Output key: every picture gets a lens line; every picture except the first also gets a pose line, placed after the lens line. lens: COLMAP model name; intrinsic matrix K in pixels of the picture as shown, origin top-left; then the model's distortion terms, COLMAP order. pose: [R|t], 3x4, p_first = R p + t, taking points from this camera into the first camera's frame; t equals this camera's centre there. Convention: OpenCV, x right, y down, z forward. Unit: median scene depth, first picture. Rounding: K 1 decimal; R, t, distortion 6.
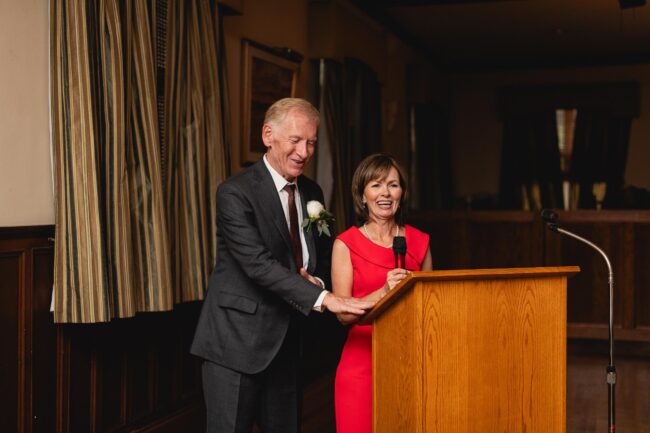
lens RADIAL K [[975.8, 0, 325.0], [0, 975.8, 216.5], [0, 0, 1]] dist [0.032023, 0.126055]
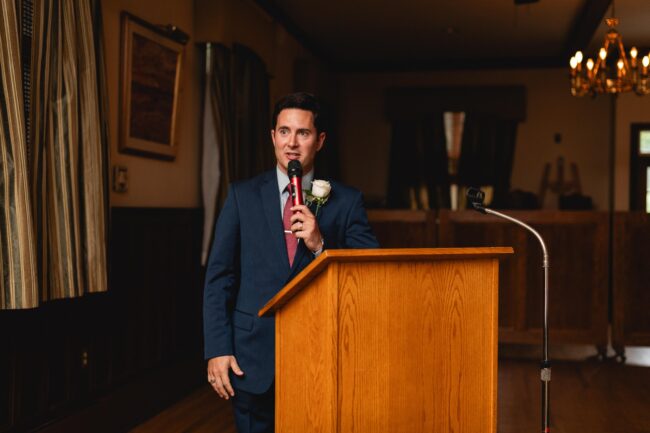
lens RADIAL K [[975.8, 0, 325.0], [0, 975.8, 216.5], [0, 0, 1]] dist [0.032023, 0.126055]
pose [[0.992440, 0.008369, 0.122446, -0.009611], [-0.007075, 0.999915, -0.010991, 0.022790], [-0.122527, 0.010042, 0.992414, 0.101559]]
